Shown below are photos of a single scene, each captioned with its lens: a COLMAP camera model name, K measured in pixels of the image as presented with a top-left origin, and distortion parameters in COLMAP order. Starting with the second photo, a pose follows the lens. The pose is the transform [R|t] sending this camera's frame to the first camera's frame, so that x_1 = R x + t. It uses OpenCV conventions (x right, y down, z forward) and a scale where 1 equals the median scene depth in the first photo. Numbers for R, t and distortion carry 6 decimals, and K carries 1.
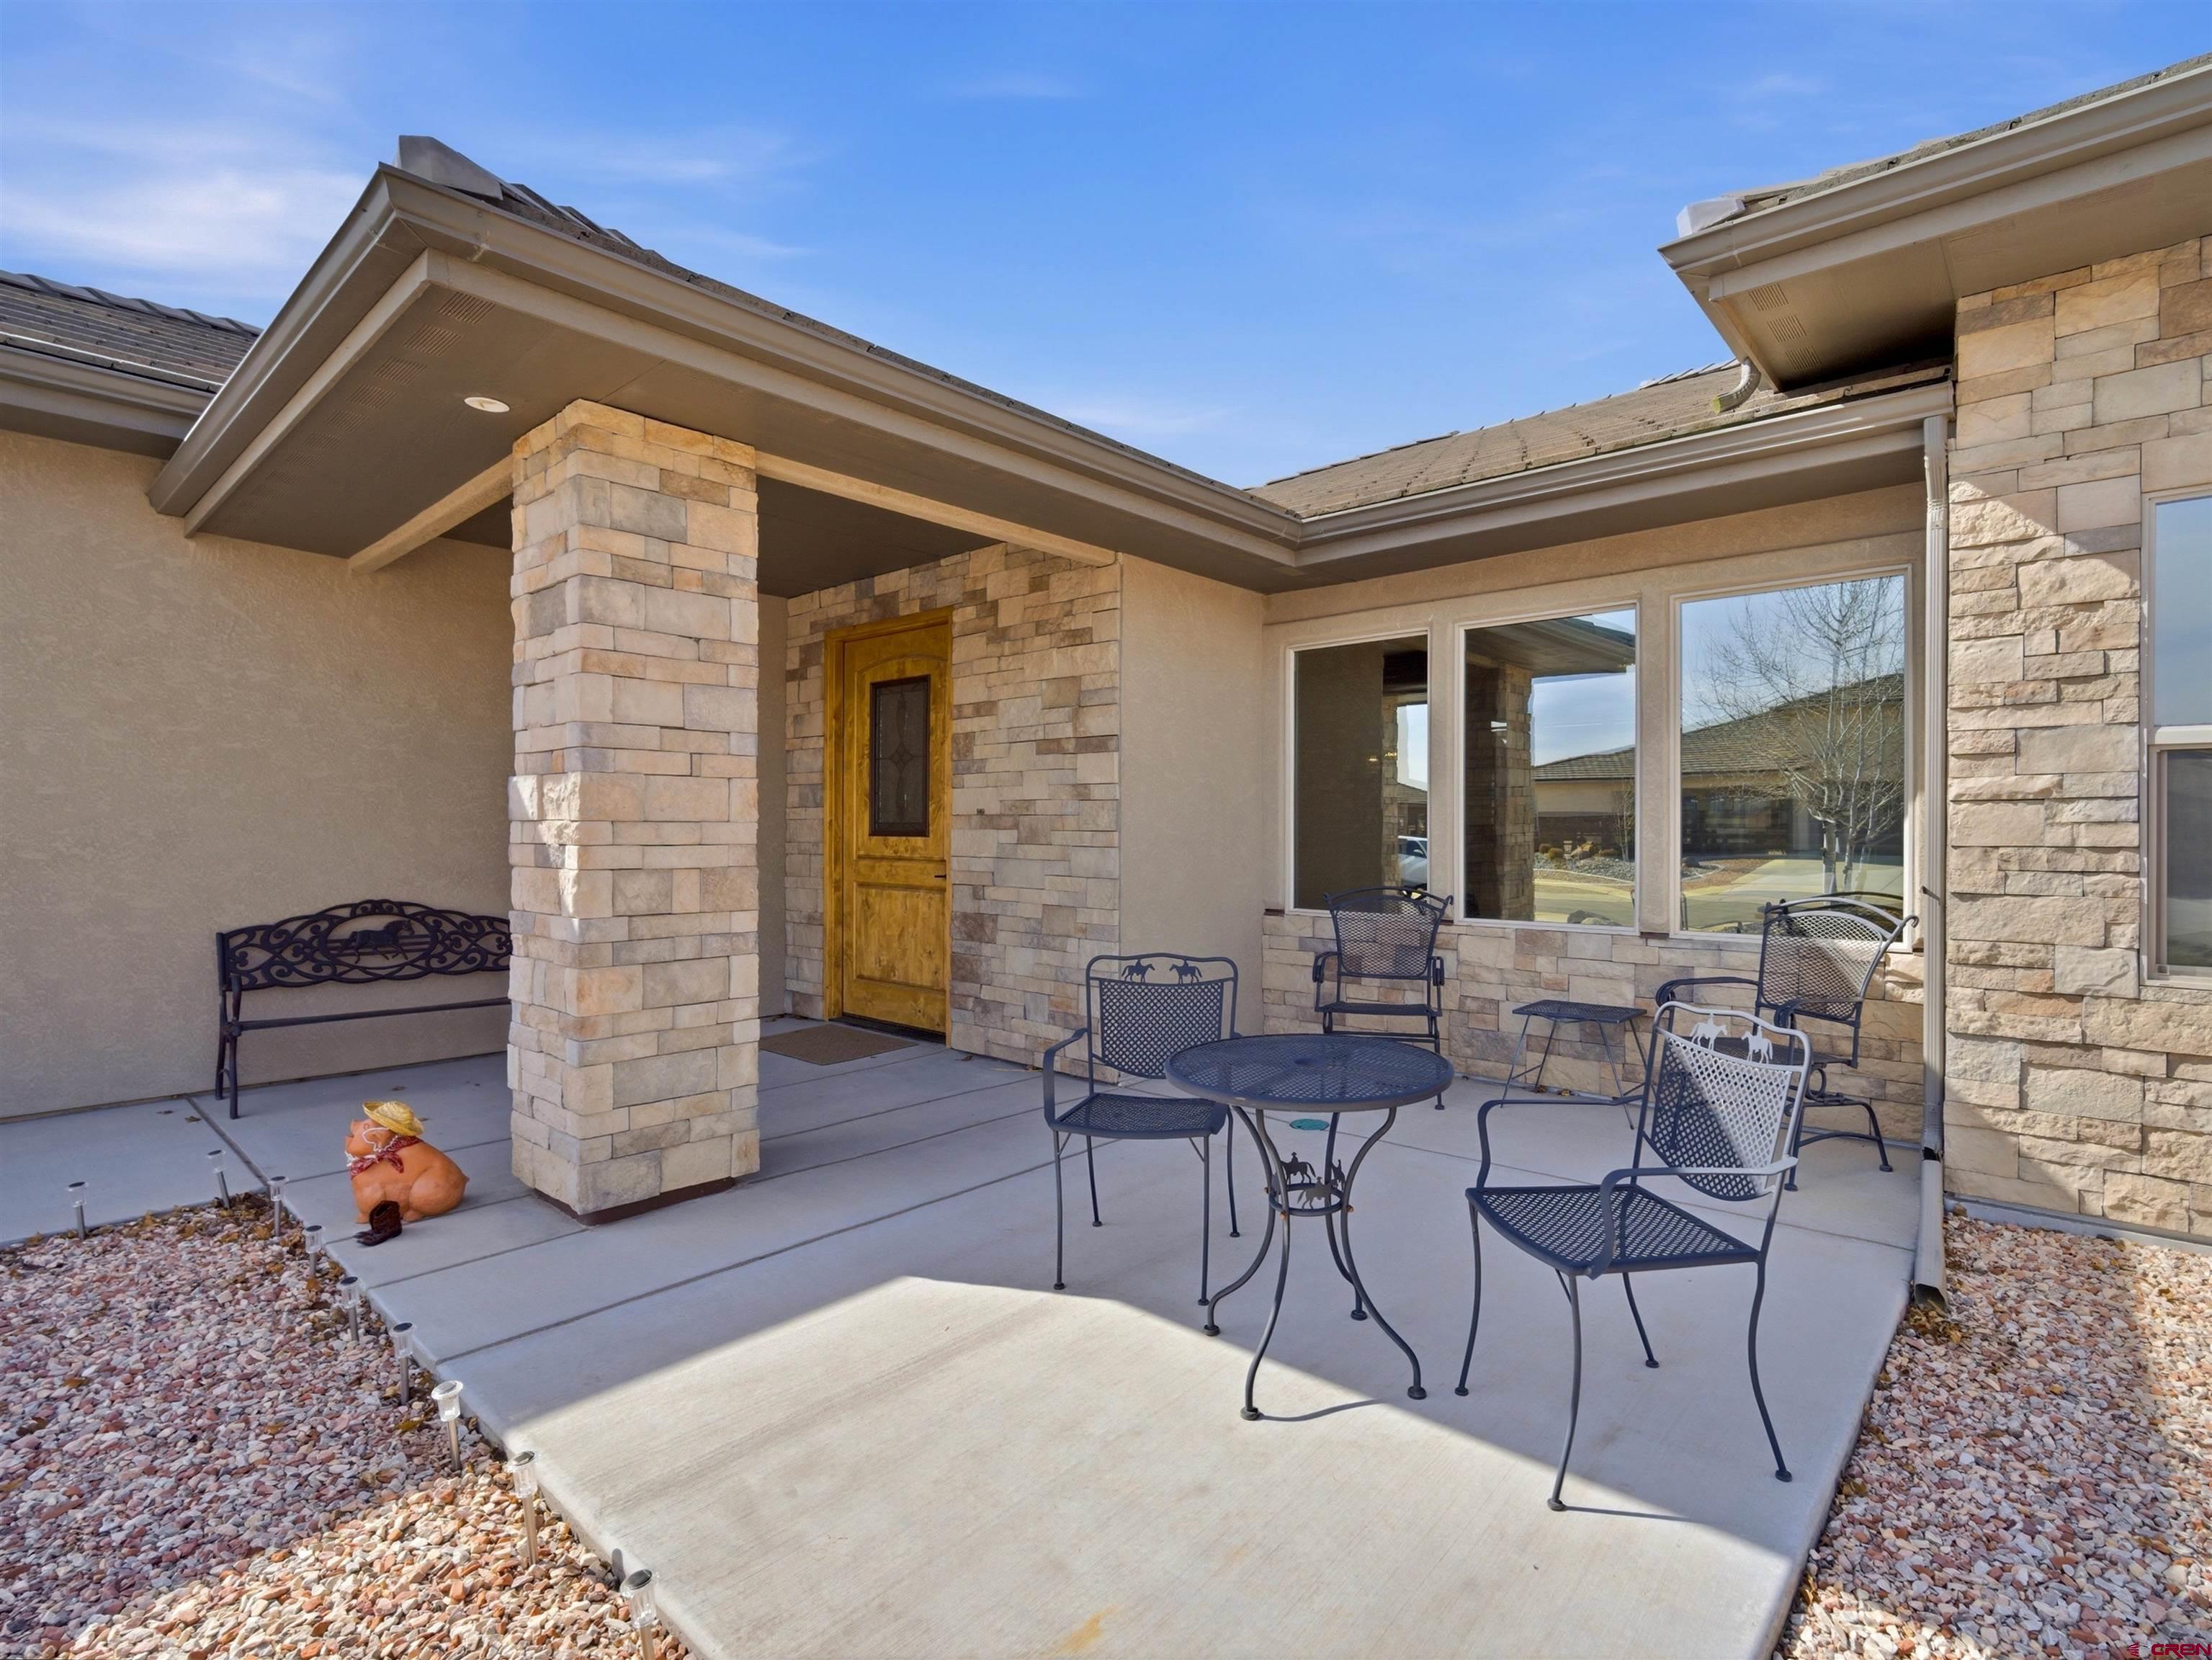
lens RADIAL K [[1107.3, 0, 1117.1], [0, 1107.3, 819.8], [0, 0, 1]] dist [-0.006584, -0.000463]
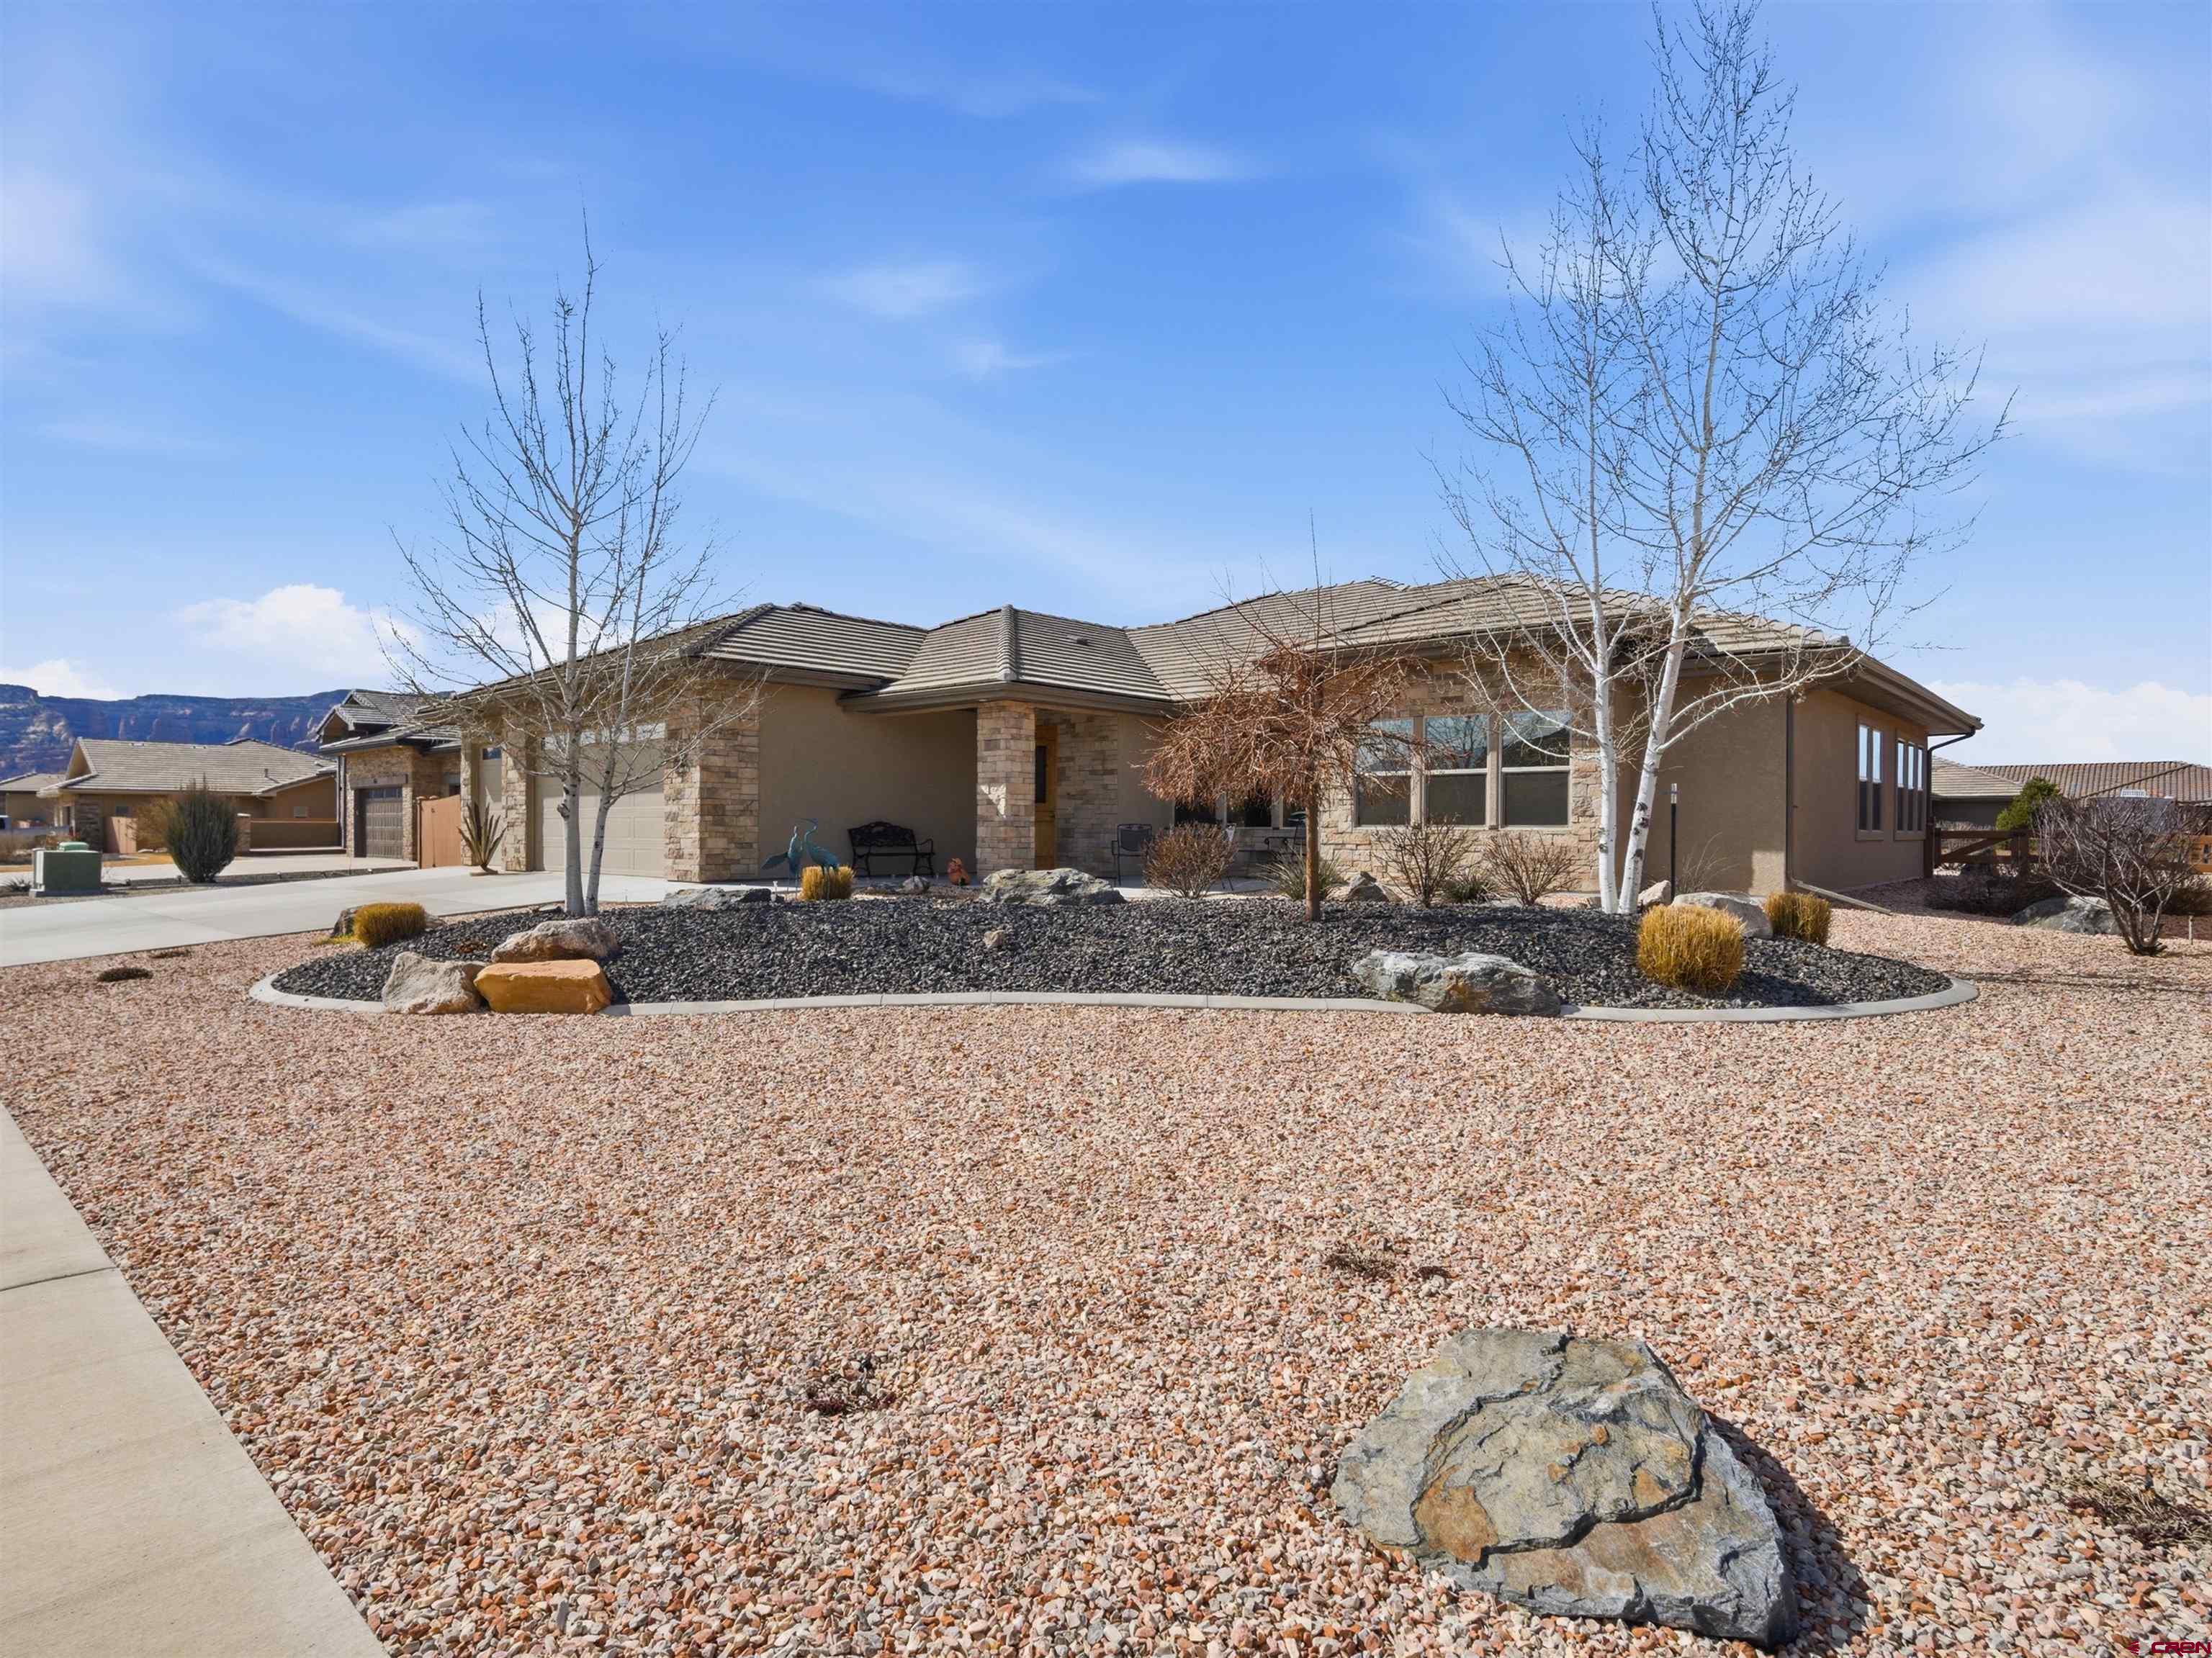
lens RADIAL K [[1168.6, 0, 1005.5], [0, 1168.6, 875.5], [0, 0, 1]] dist [-0.013038, -0.000023]
pose [[0.999608, 0.003501, -0.027773, -0.214957], [-0.002313, 0.999085, 0.042696, 0.078461], [0.027897, -0.042615, 0.998702, -2.281399]]
